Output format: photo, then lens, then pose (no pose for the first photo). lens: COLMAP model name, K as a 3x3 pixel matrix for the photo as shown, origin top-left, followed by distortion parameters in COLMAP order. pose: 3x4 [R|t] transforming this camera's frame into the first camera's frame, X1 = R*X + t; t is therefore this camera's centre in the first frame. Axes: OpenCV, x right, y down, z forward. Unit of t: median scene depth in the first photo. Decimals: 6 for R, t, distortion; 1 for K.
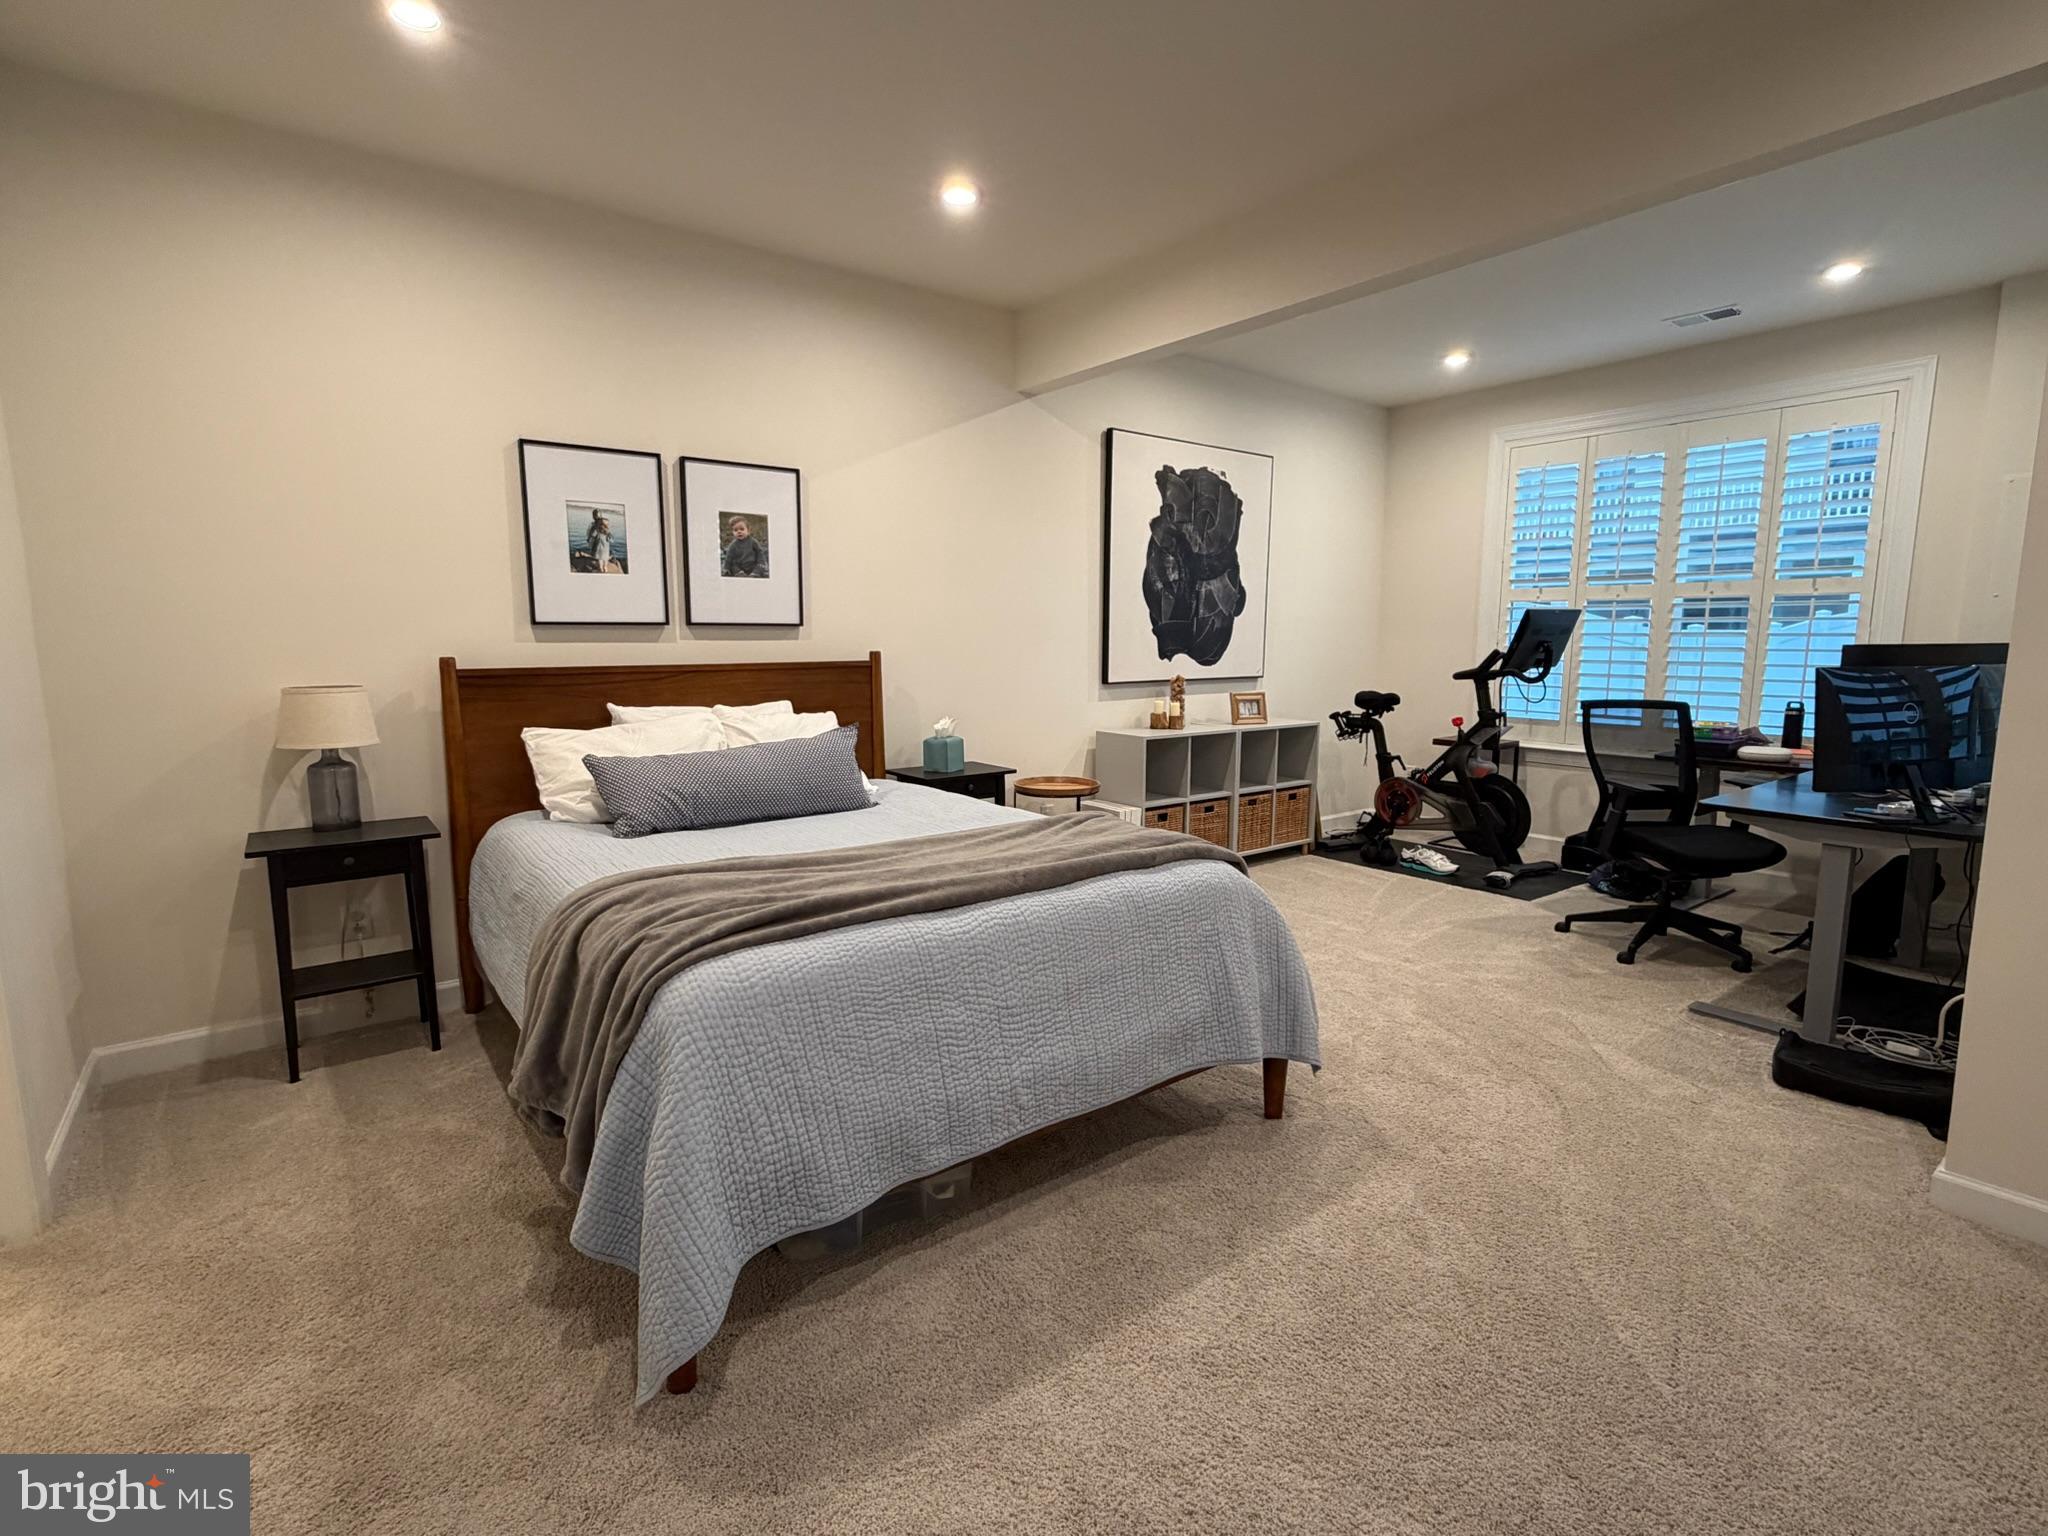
lens RADIAL K [[971.1, 0, 1023.9], [0, 971.1, 768.4], [0, 0, 1]] dist [-0.000995, 0.000342]
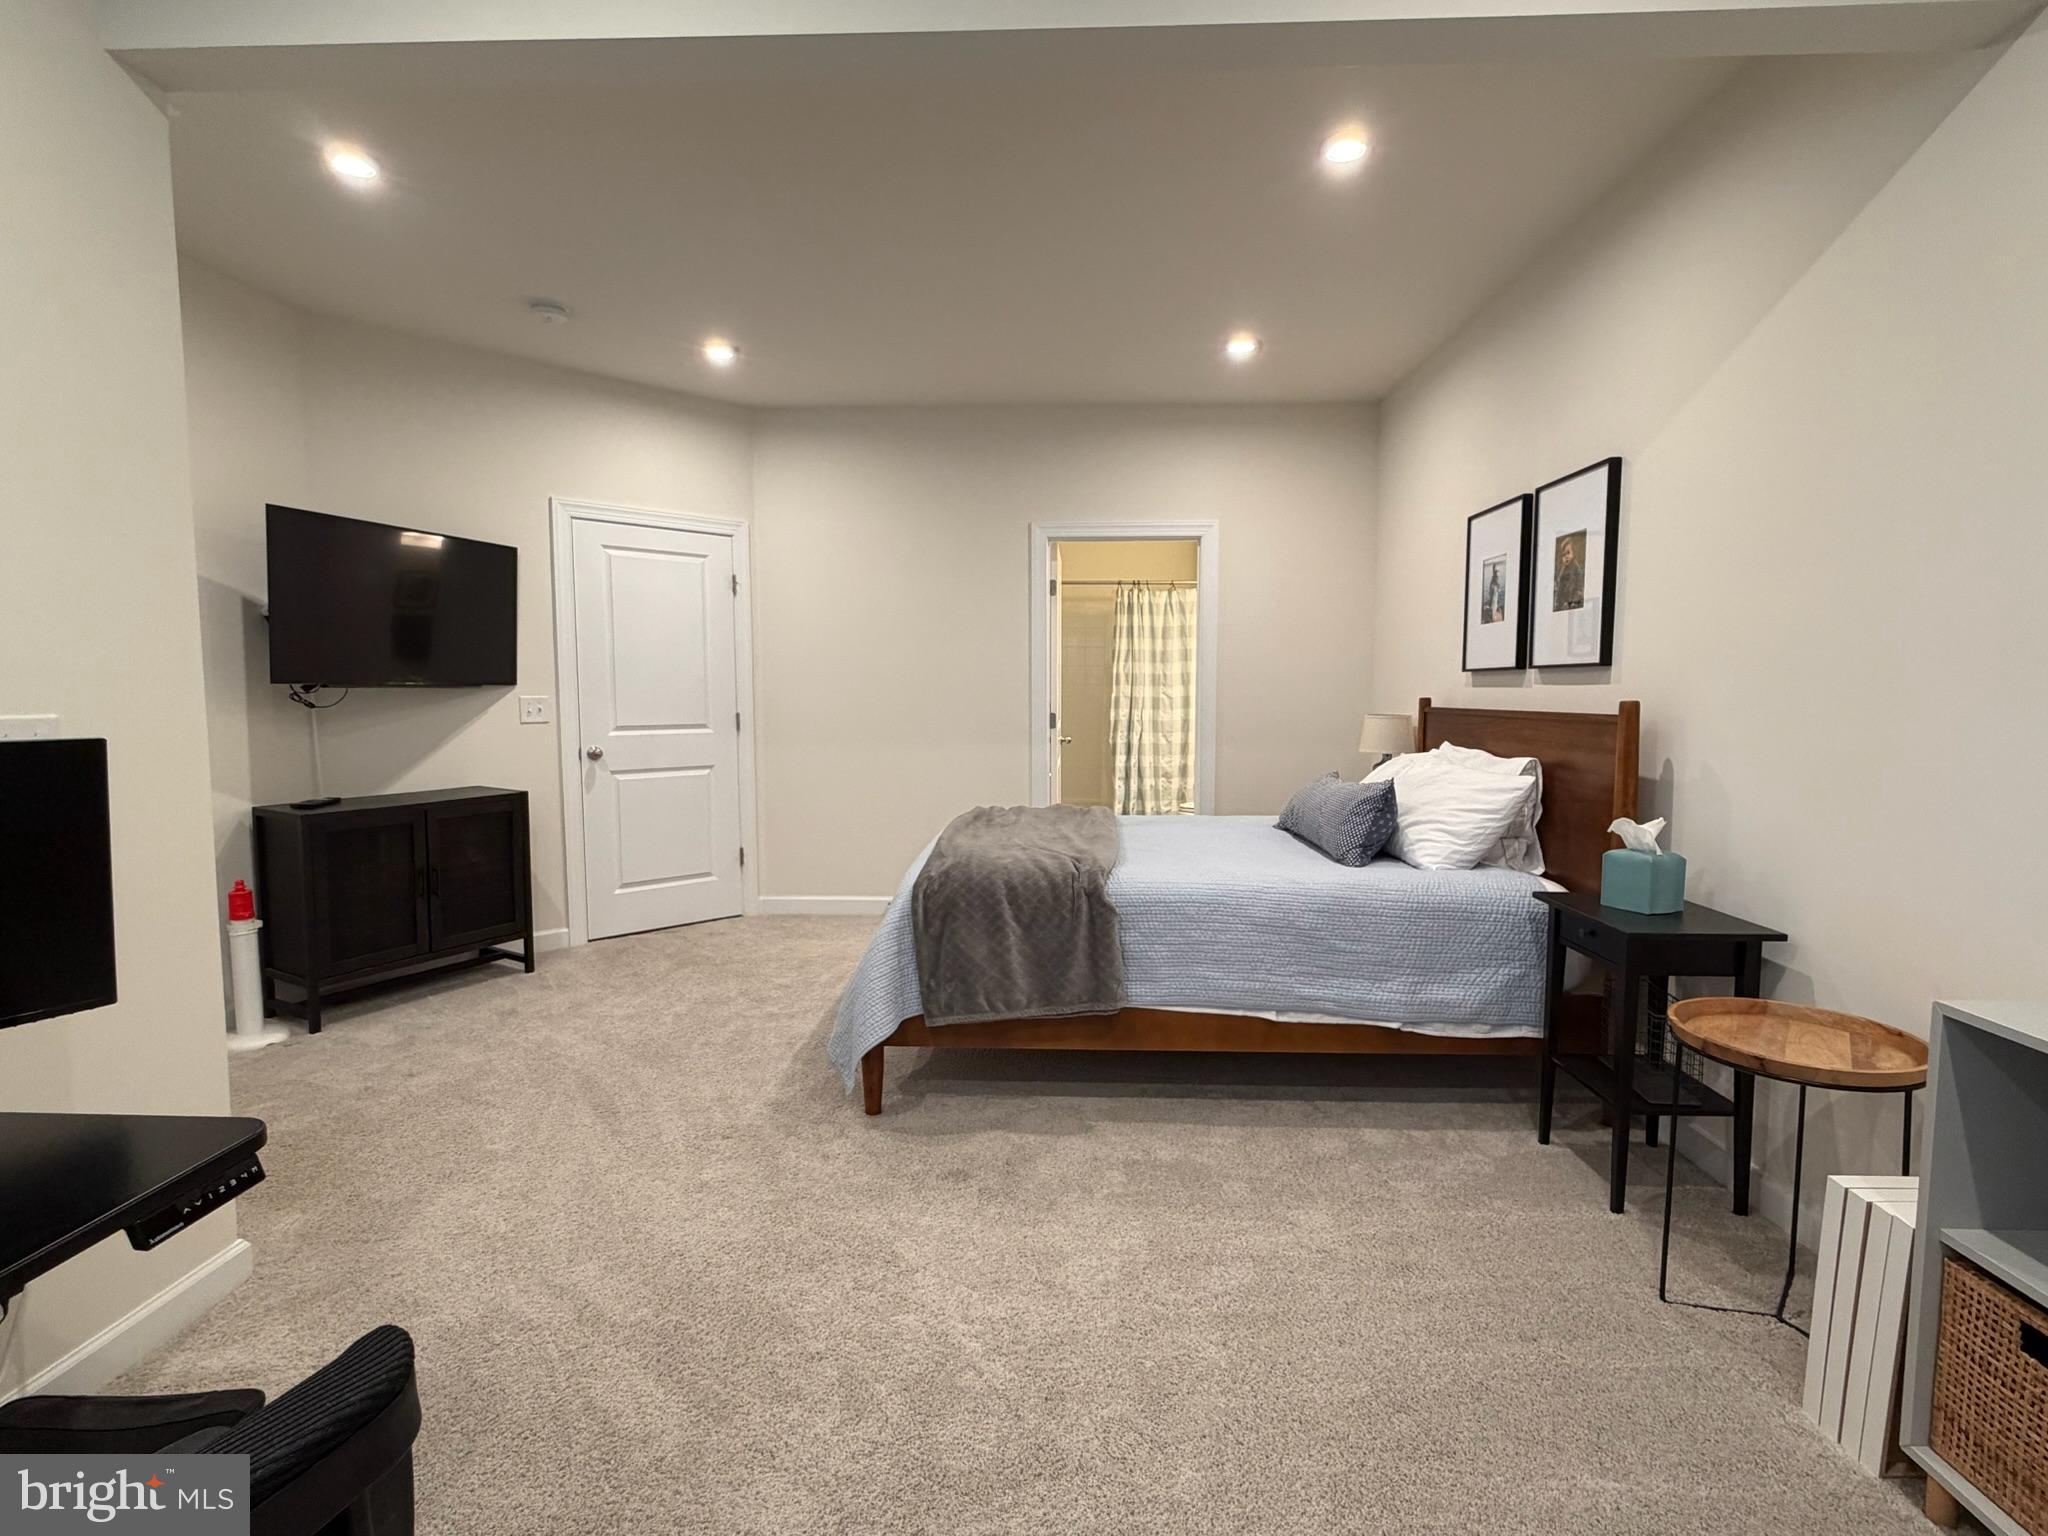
lens RADIAL K [[971.1, 0, 1026.0], [0, 971.1, 767.3], [0, 0, 1]] dist [-0.000995, 0.000342]
pose [[-0.642666, 0.061286, -0.763691, 0.713401], [-0.103612, 0.980686, 0.165892, -0.168107], [0.759108, 0.185741, -0.623904, 1.299134]]
